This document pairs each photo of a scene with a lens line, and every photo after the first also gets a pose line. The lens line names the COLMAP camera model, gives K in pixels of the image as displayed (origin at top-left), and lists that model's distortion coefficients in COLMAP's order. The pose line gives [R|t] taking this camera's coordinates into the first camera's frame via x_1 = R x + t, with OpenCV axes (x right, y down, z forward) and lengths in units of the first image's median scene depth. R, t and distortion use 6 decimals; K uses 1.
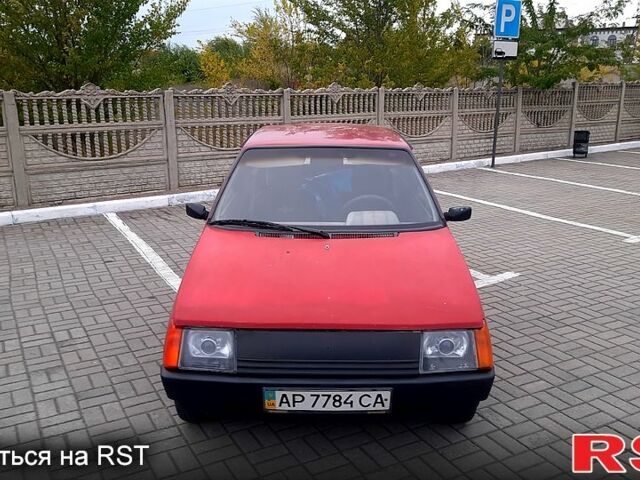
lens RADIAL K [[620.2, 0, 320.0], [0, 620.2, 240.0], [0, 0, 1]] dist [0.056764, -0.017322]
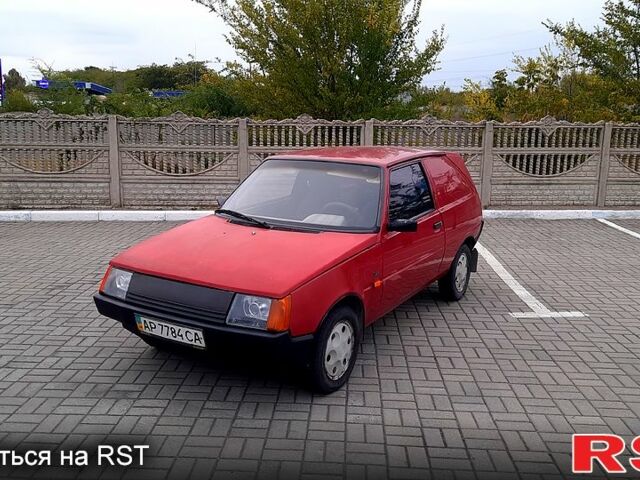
lens RADIAL K [[620.2, 0, 320.0], [0, 620.2, 240.0], [0, 0, 1]] dist [0.056764, -0.017322]
pose [[0.859370, 0.113534, -0.498591, 0.449364], [-0.141310, 0.989799, -0.018175, 0.017221], [0.491441, 0.086075, 0.866647, -0.021268]]
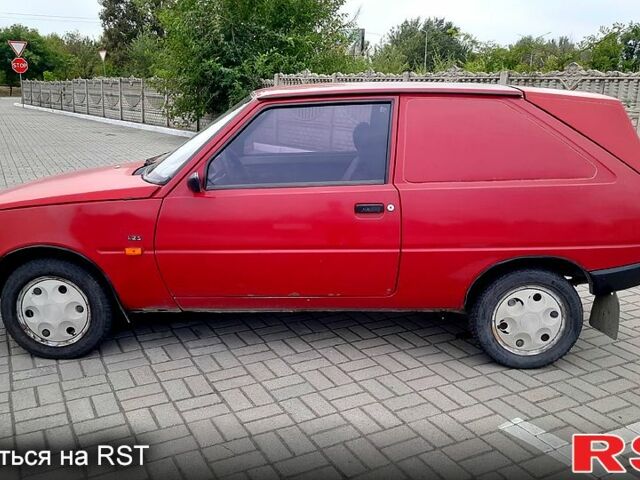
lens RADIAL K [[620.2, 0, 320.0], [0, 620.2, 240.0], [0, 0, 1]] dist [0.056764, -0.017322]
pose [[-0.007585, 0.255185, -0.966863, 0.677521], [-0.254412, 0.934581, 0.248660, -0.146627], [0.967066, 0.247868, 0.057833, 0.773511]]
